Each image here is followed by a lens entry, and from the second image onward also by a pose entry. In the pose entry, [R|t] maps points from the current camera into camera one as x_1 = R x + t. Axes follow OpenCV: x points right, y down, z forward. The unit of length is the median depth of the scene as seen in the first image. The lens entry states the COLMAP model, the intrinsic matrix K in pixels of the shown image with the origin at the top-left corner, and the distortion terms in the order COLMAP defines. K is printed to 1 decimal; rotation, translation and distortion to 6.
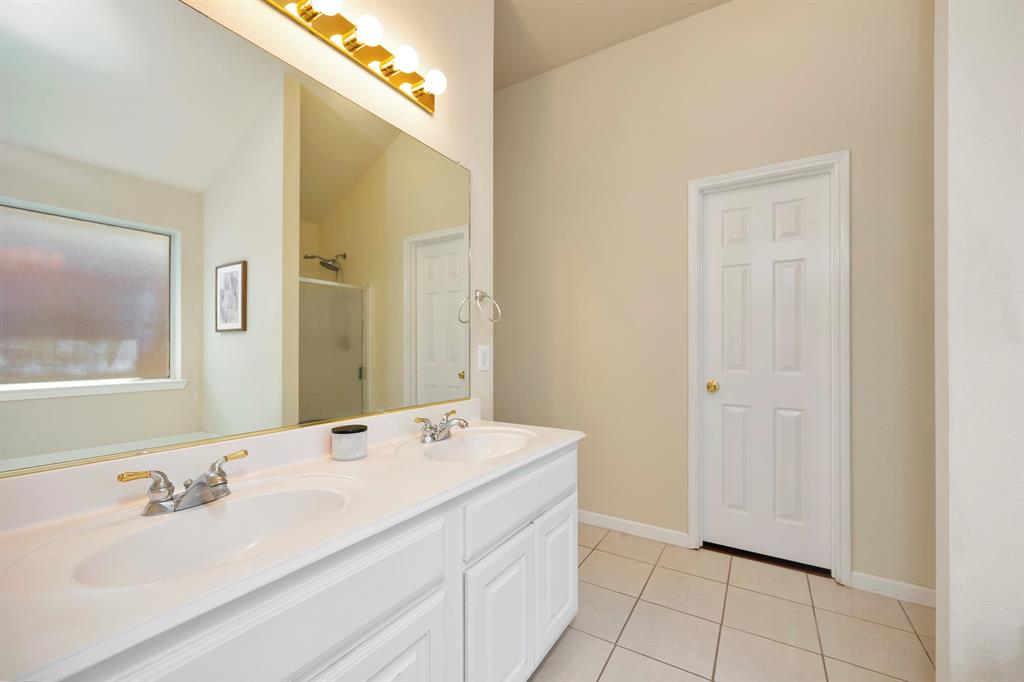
lens RADIAL K [[411.8, 0, 520.2], [0, 411.8, 352.3], [0, 0, 1]] dist [0.005745, 0.001281]
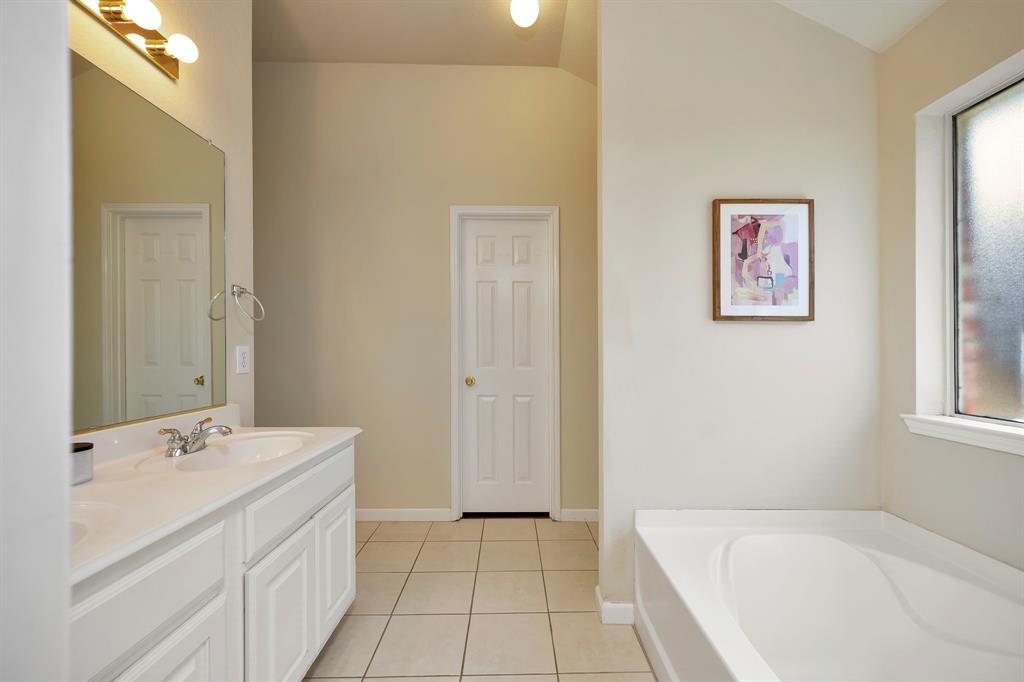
lens RADIAL K [[411.8, 0, 516.2], [0, 411.8, 349.2], [0, 0, 1]] dist [0.005745, 0.001281]
pose [[0.852199, -0.000329, 0.523217, -0.055253], [0.004429, 0.999969, -0.006583, -0.000687], [-0.523199, 0.007928, 0.852174, -0.111311]]
